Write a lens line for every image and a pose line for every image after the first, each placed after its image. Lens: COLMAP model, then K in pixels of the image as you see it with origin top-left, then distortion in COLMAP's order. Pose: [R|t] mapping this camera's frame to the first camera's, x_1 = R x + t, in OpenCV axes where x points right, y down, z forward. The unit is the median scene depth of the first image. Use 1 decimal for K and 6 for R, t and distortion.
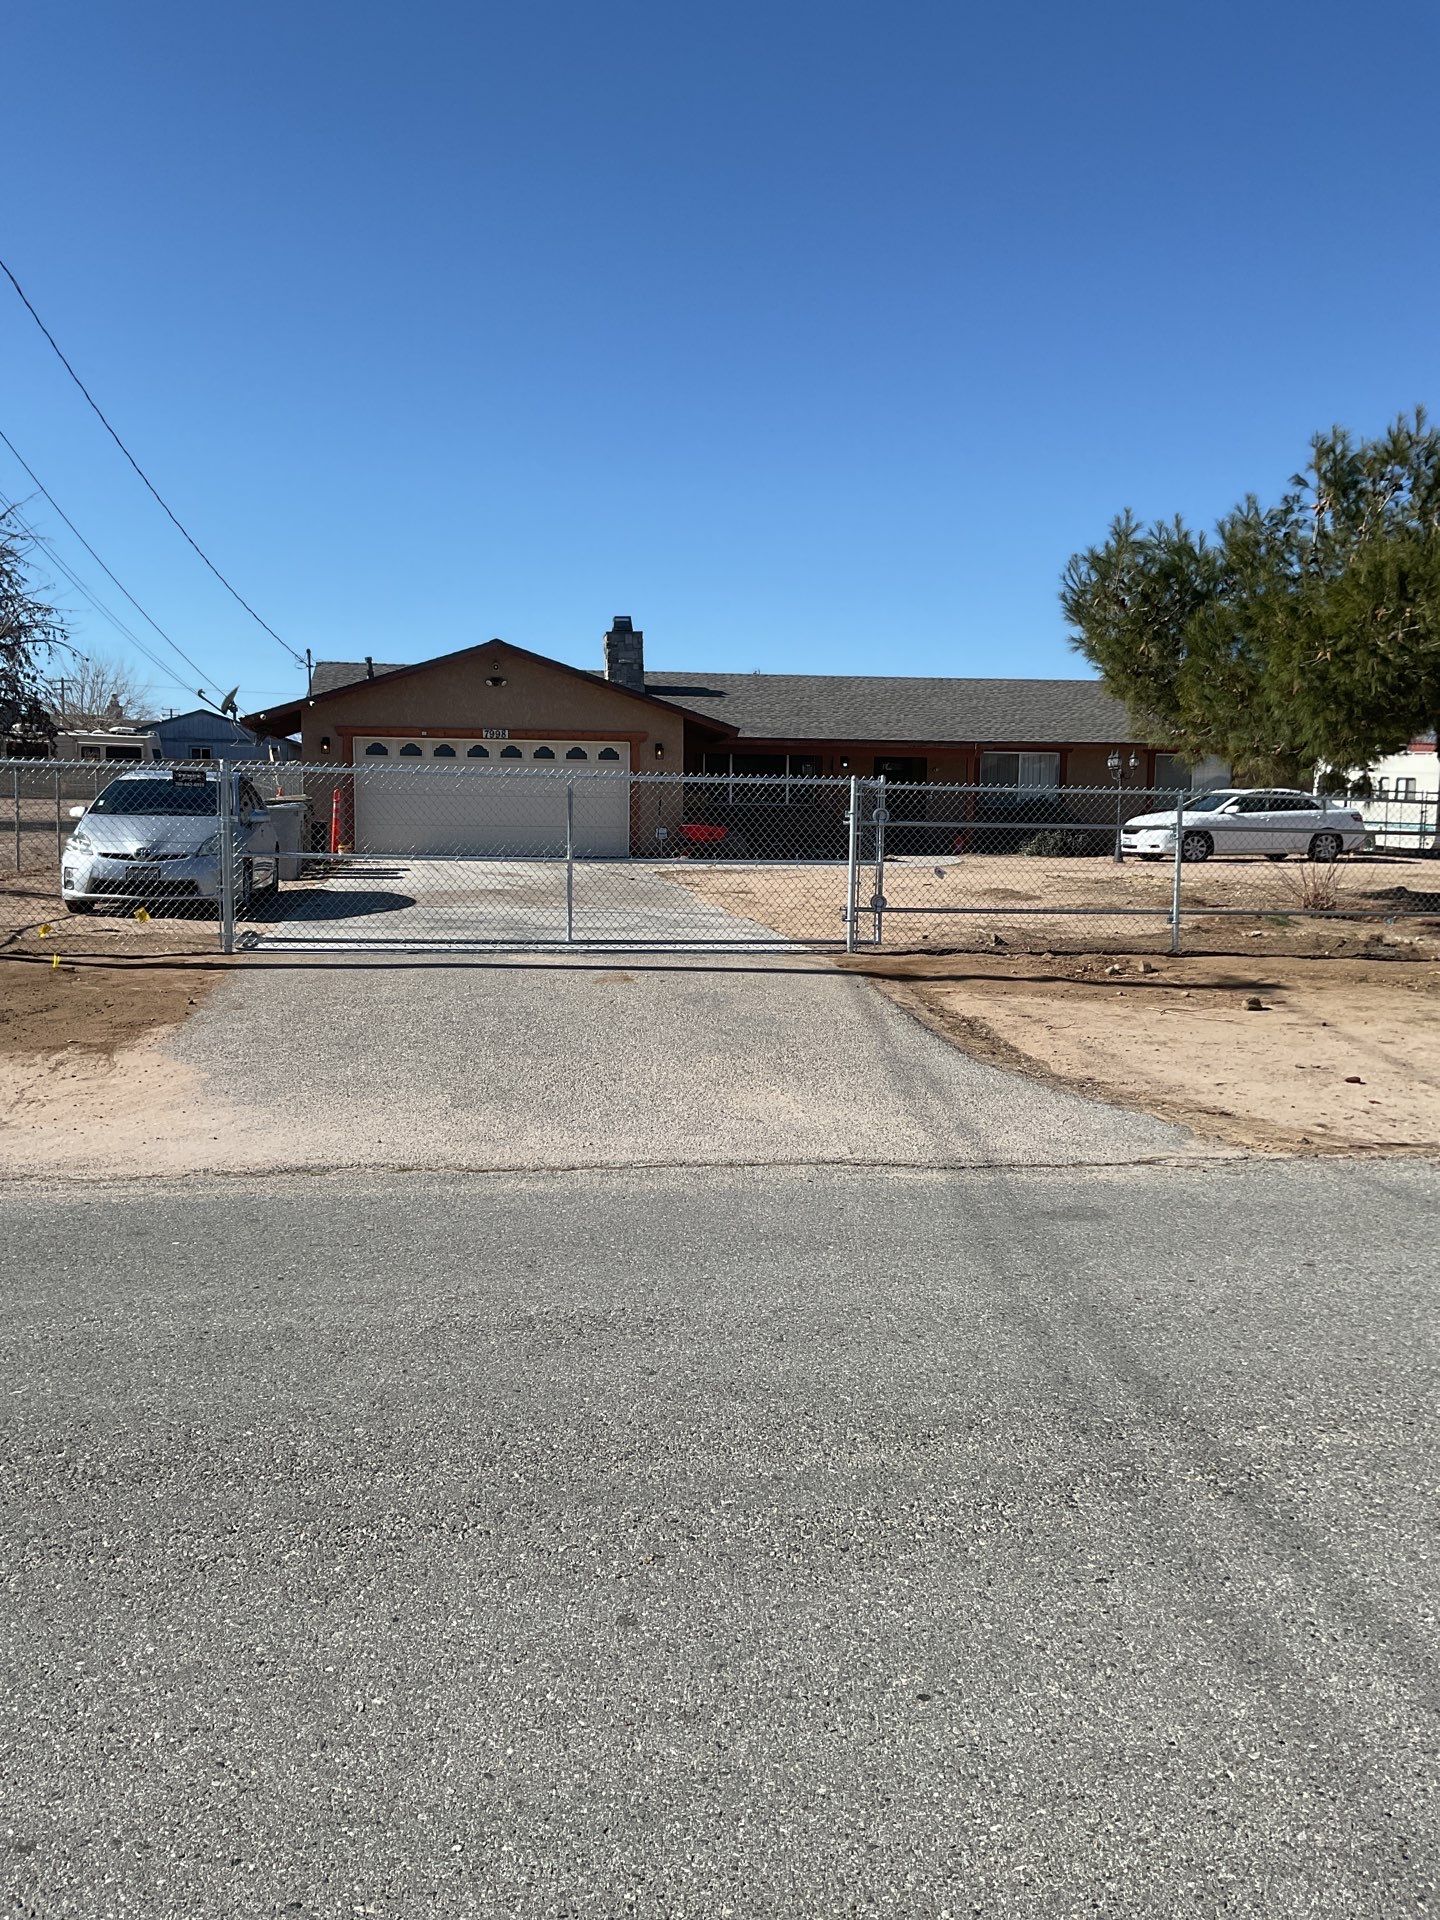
lens RADIAL K [[1534.0, 0, 720.0], [0, 1534.0, 960.0], [0, 0, 1]] dist [0.014443, 0.004724]
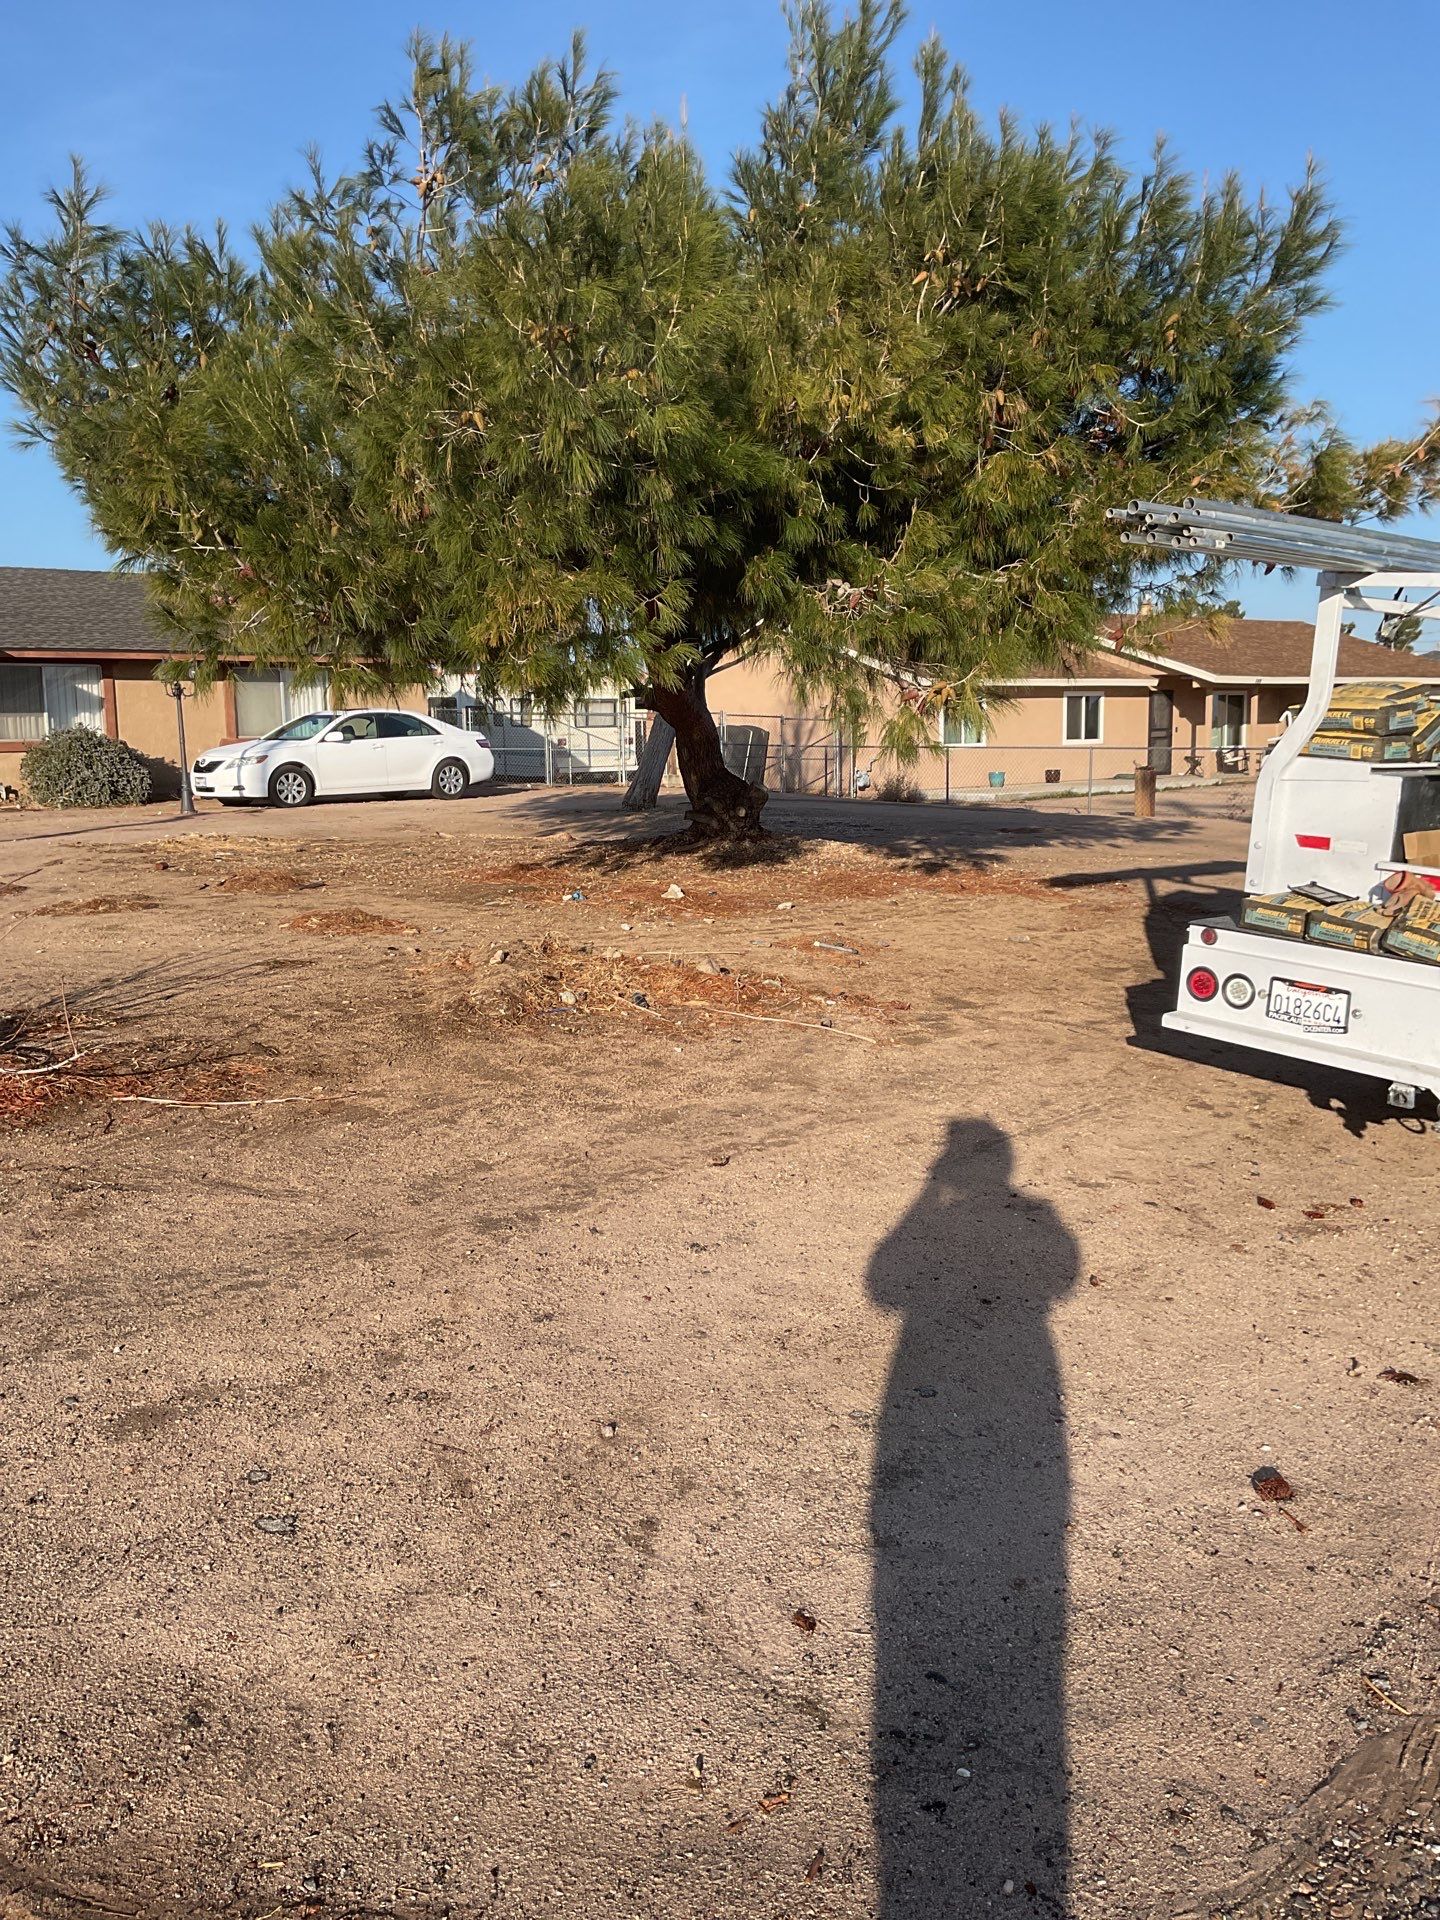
lens RADIAL K [[1560.1, 0, 720.0], [0, 1560.1, 960.0], [0, 0, 1]] dist [0.146983, -0.301096]
pose [[0.848903, -0.098225, 0.519342, 0.068837], [0.075521, 0.995040, 0.064751, -0.021170], [-0.523126, -0.015746, 0.852110, 0.201982]]
